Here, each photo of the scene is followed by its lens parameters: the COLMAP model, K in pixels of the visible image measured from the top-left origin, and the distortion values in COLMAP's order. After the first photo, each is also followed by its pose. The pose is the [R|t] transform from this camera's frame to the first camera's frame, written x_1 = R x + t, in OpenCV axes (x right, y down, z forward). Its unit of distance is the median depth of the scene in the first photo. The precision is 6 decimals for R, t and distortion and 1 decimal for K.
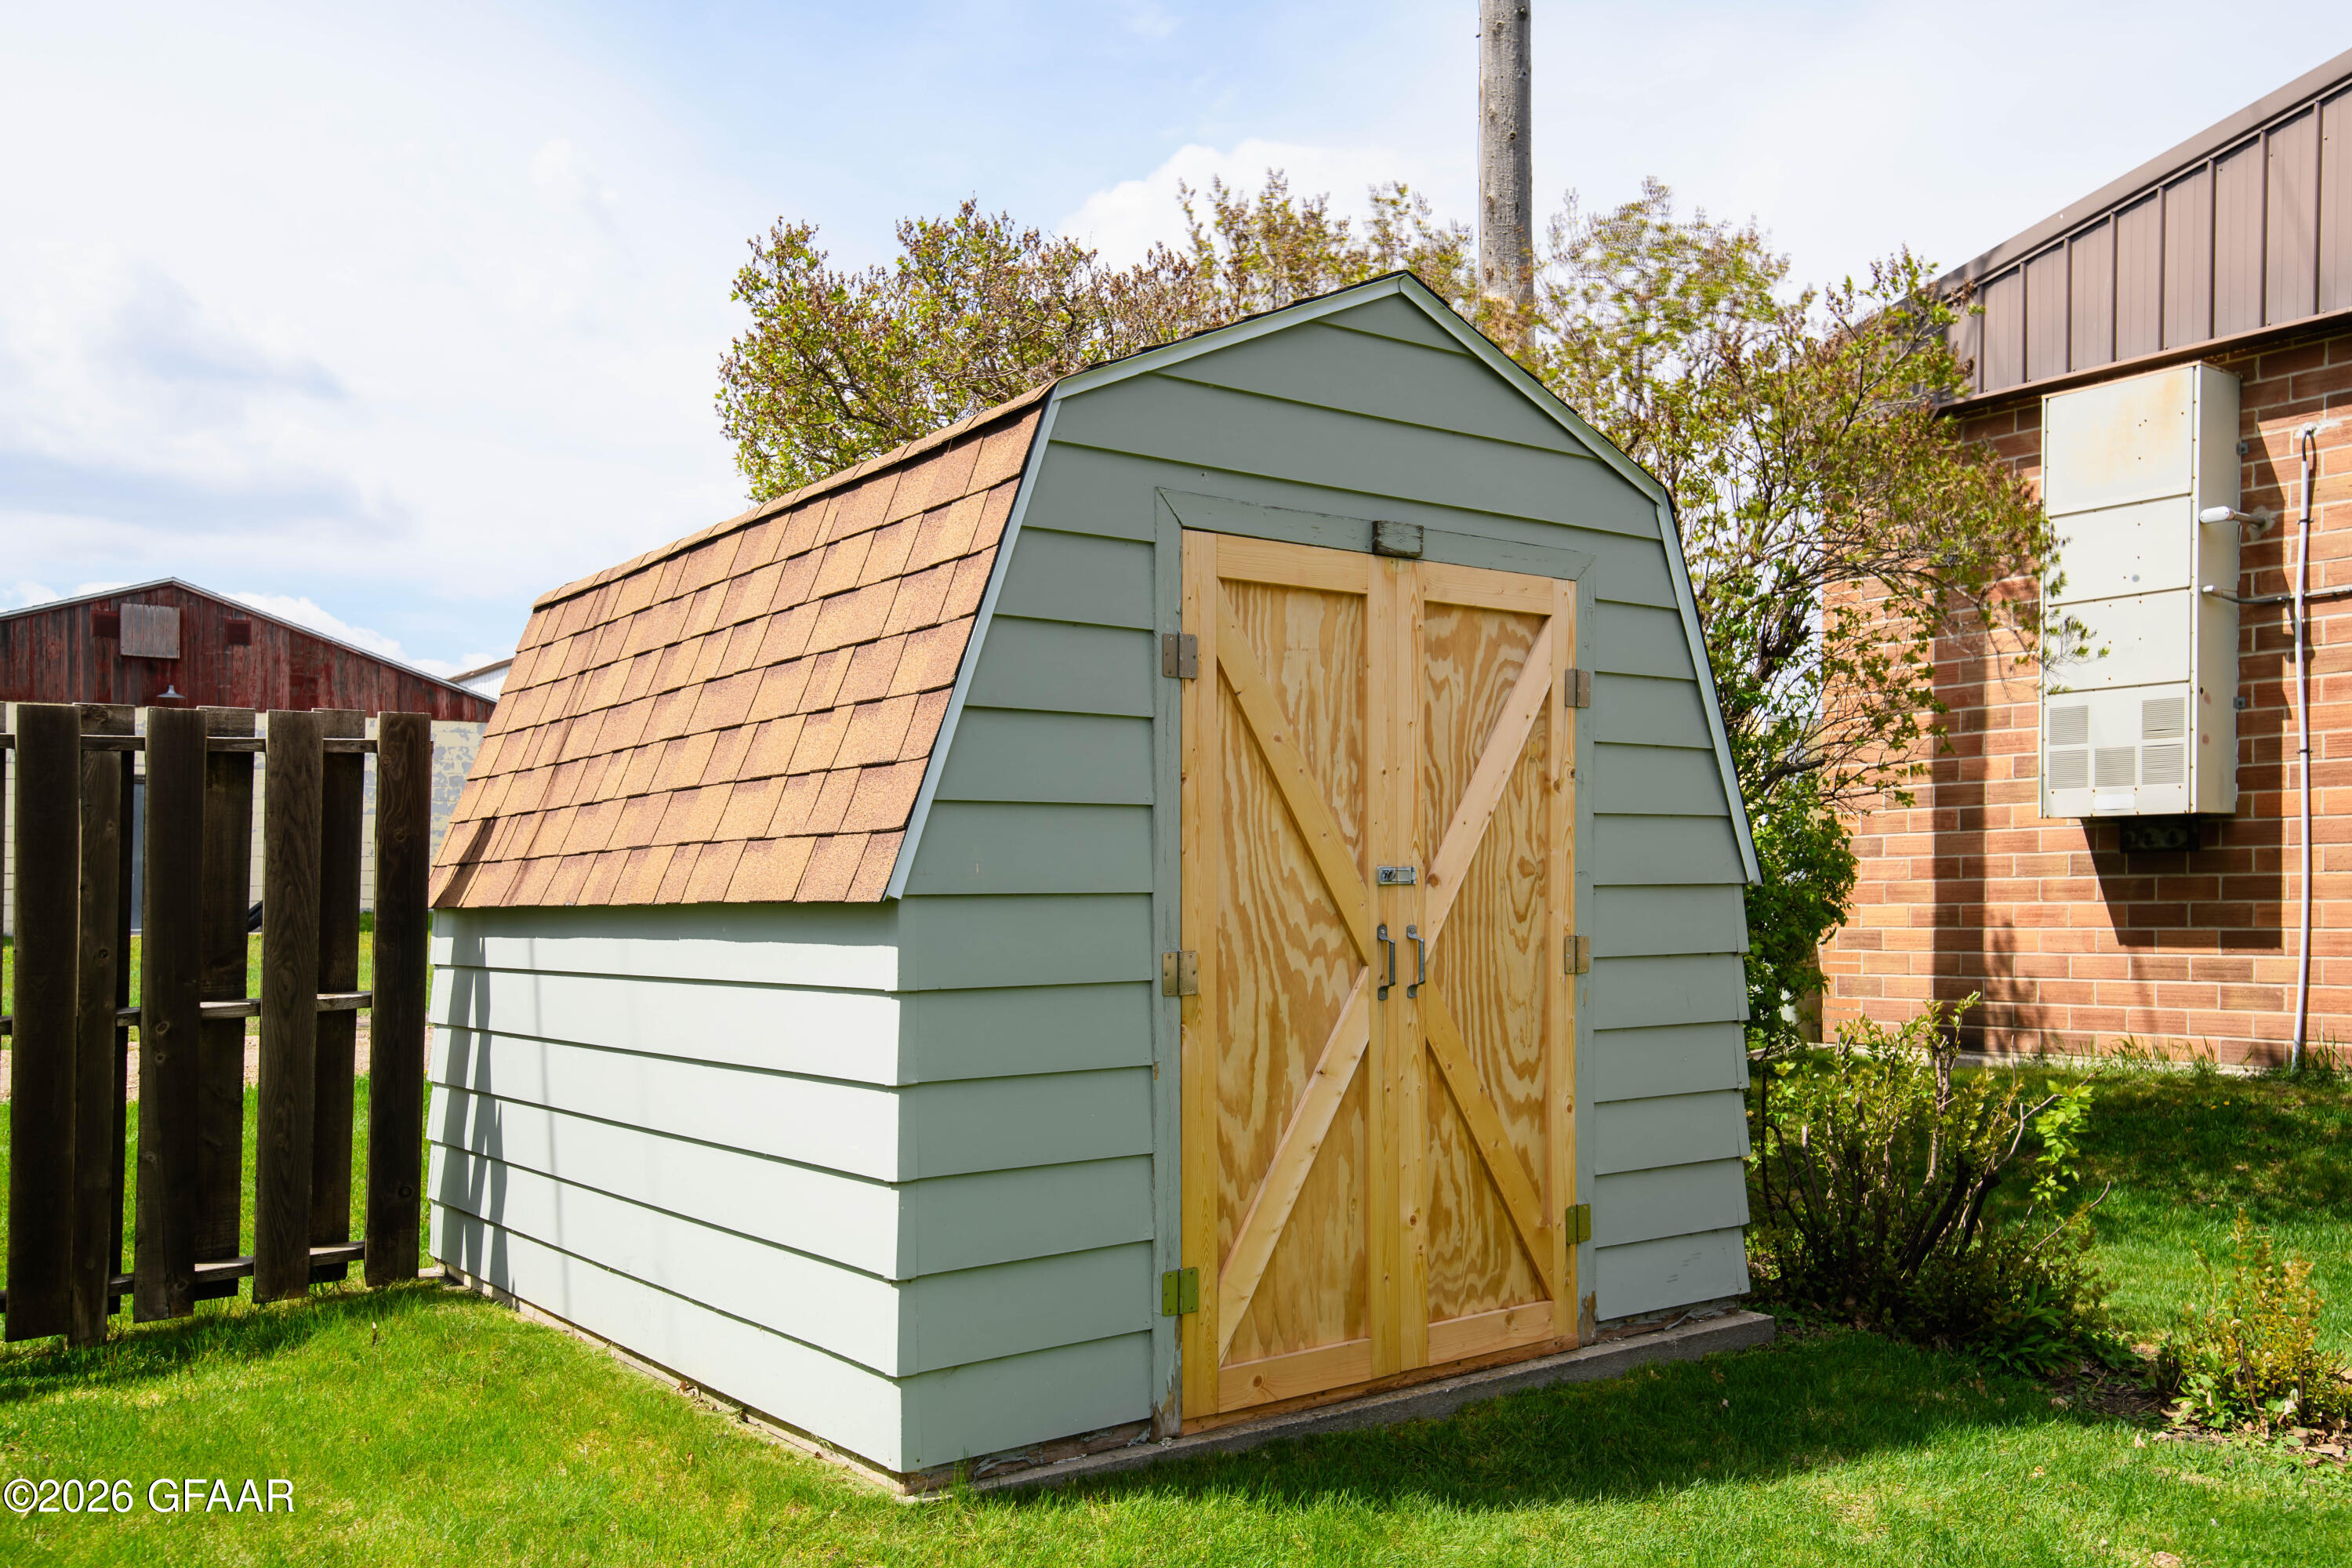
lens RADIAL K [[2029.7, 0, 1181.0], [0, 2029.7, 786.8], [0, 0, 1]] dist [0.012362, 0.001465]
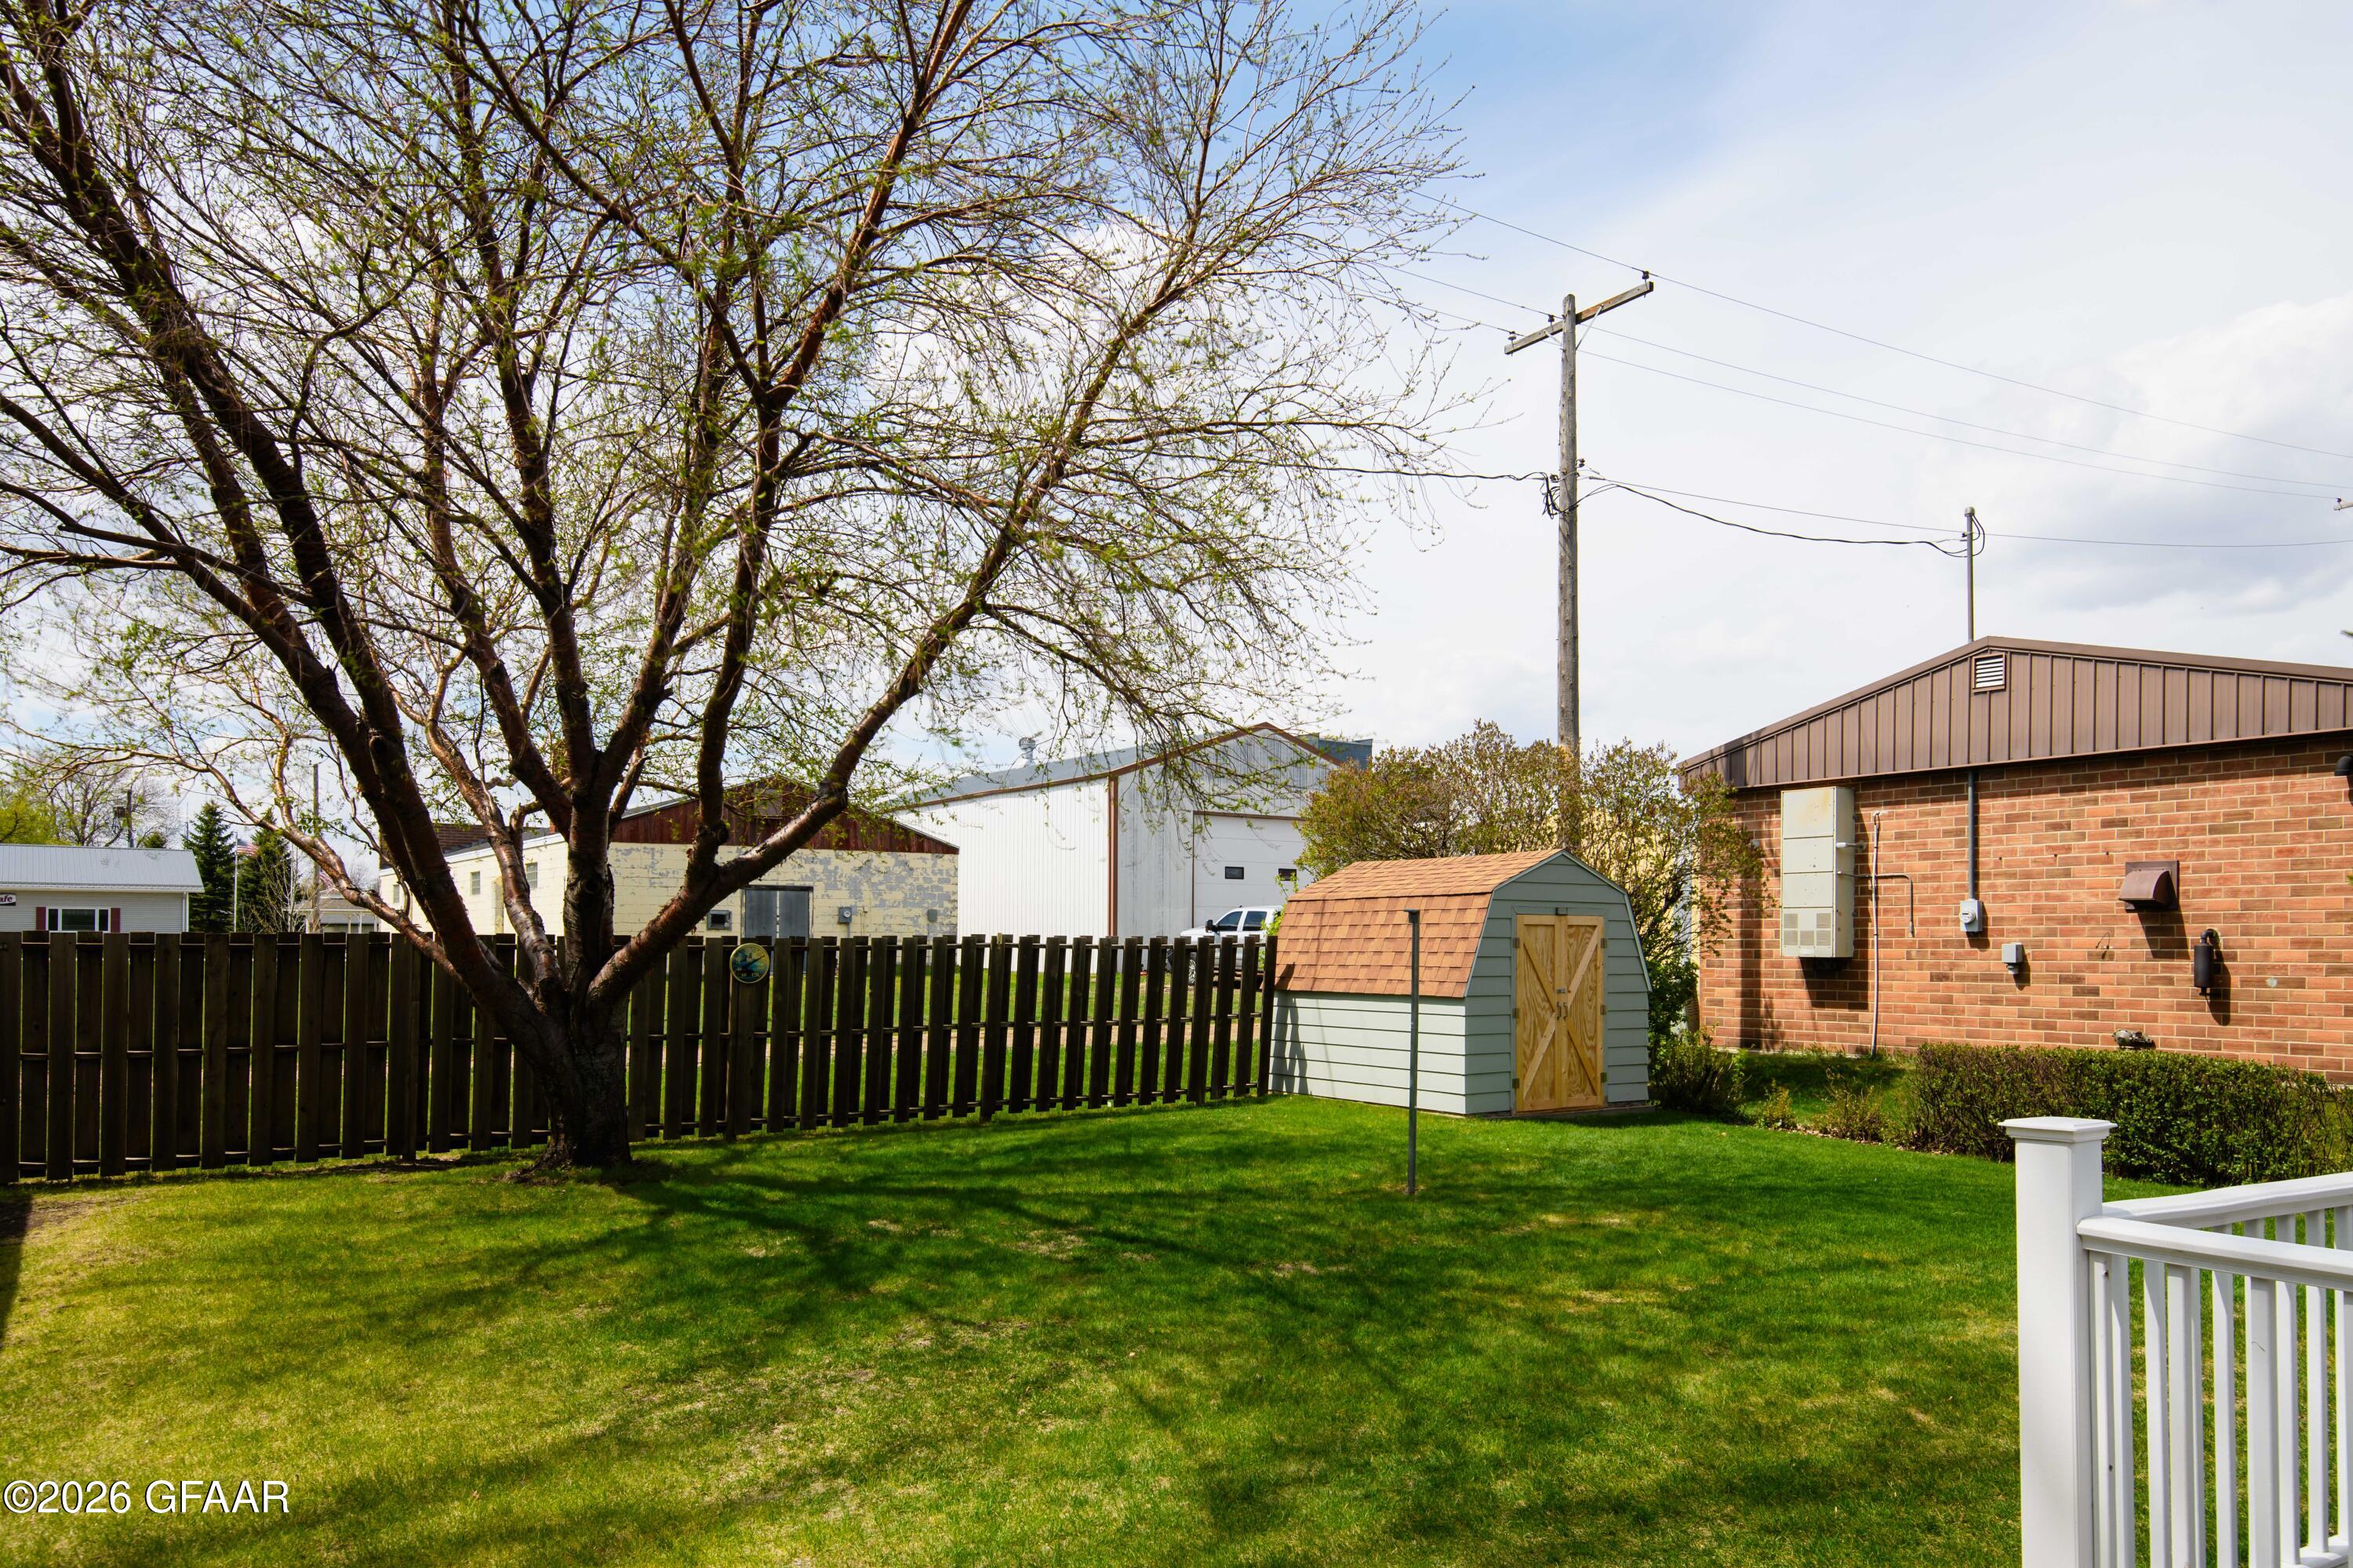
lens RADIAL K [[1590.9, 0, 1167.9], [0, 1590.9, 785.2], [0, 0, 1]] dist [0.006805, 0.000426]
pose [[0.998255, 0.012620, -0.057689, -0.245394], [-0.015175, 0.998913, -0.044070, -0.105102], [0.057070, 0.044869, 0.997361, -1.108070]]
